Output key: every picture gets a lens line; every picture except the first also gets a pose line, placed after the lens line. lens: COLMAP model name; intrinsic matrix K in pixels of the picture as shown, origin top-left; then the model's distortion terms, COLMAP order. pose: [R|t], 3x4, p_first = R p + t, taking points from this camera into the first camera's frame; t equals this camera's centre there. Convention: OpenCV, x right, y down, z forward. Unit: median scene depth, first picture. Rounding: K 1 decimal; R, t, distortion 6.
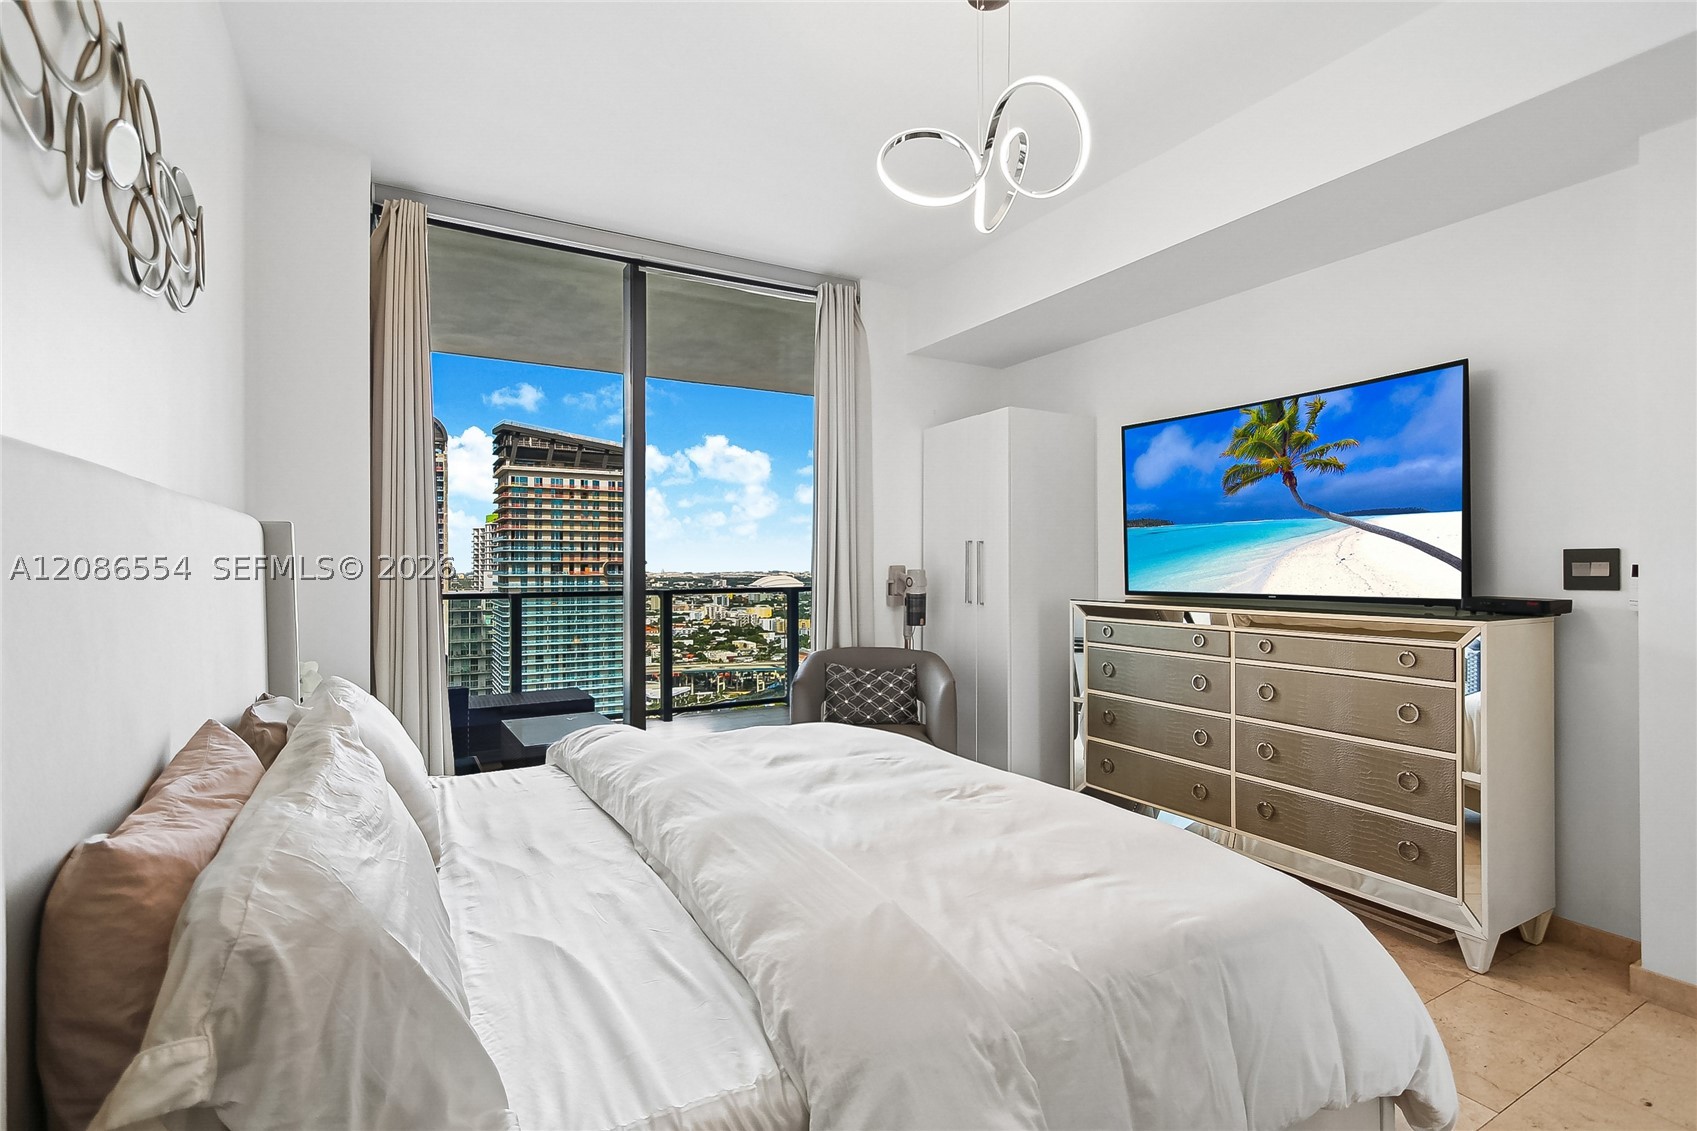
lens RADIAL K [[783.6, 0, 845.7], [0, 783.6, 574.0], [0, 0, 1]] dist [0.005091, 0.000381]
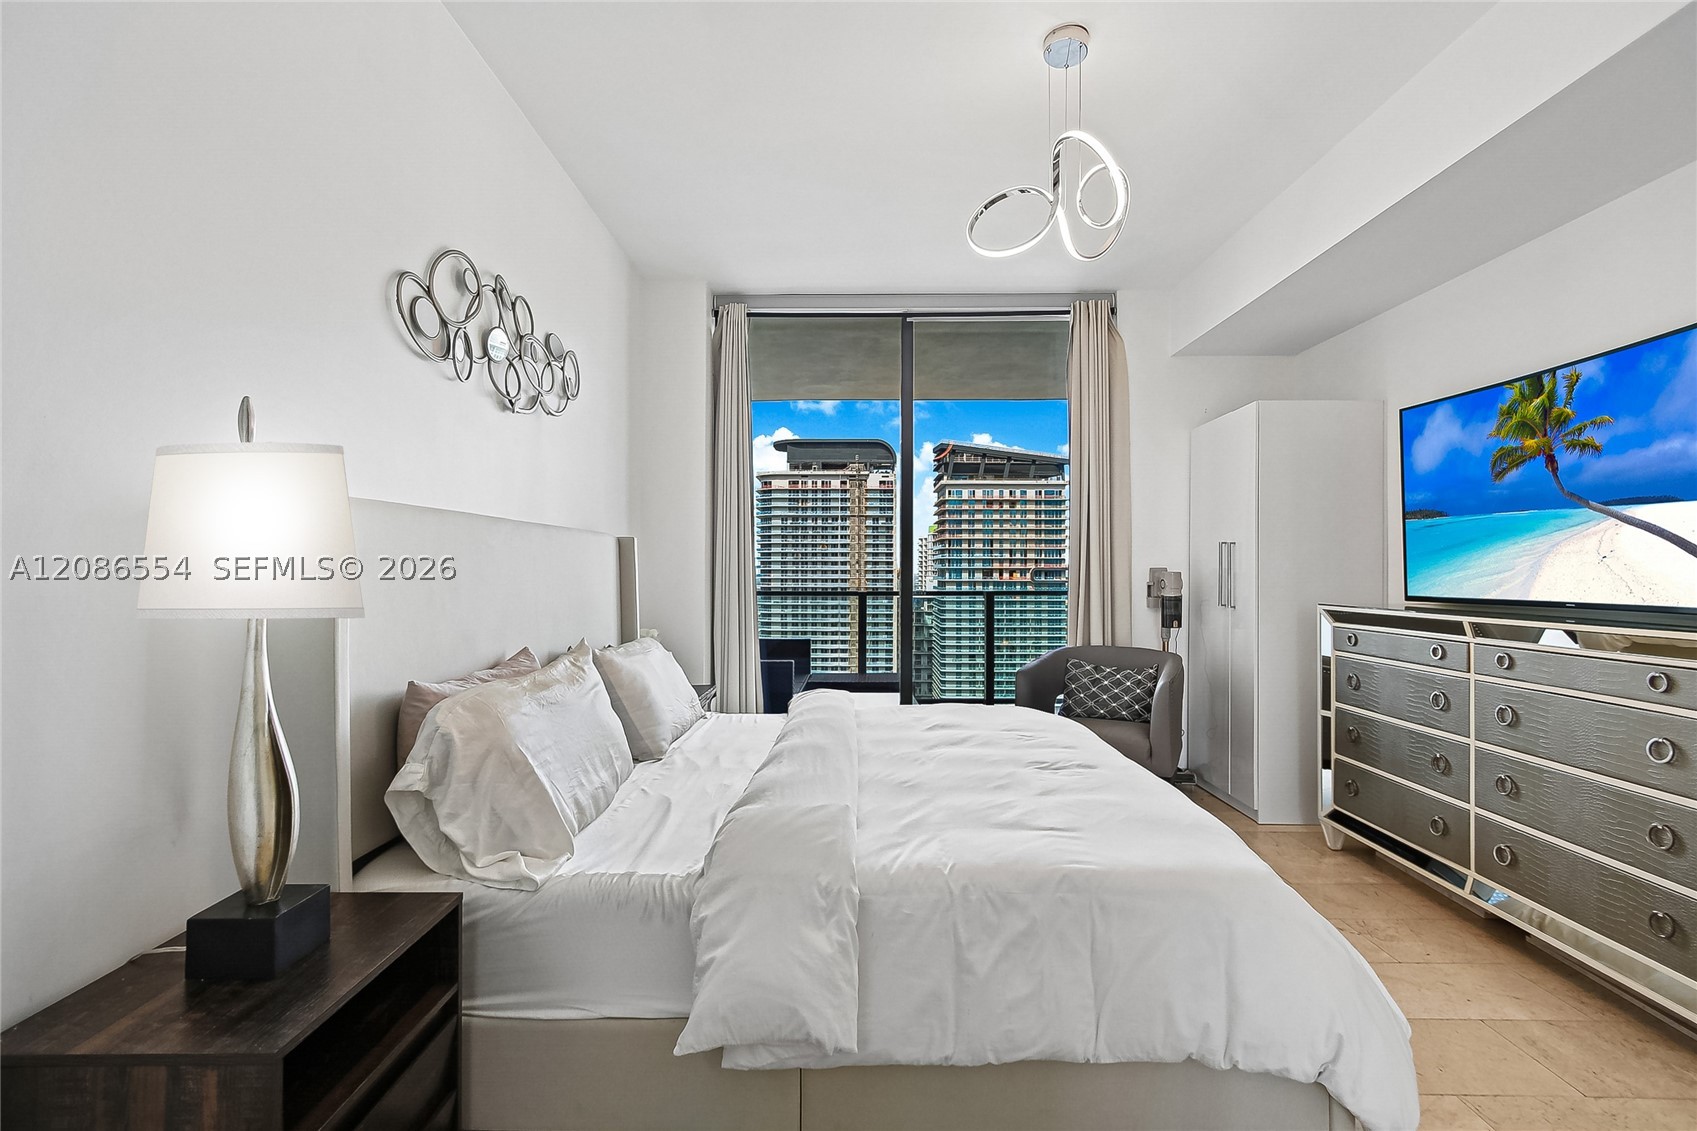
lens RADIAL K [[783.6, 0, 864.3], [0, 783.6, 568.9], [0, 0, 1]] dist [0.005091, 0.000381]
pose [[0.866240, 0.002451, -0.499622, 0.336566], [-0.009669, 0.999883, -0.011860, 0.008622], [0.499534, 0.015105, 0.866162, -0.078636]]
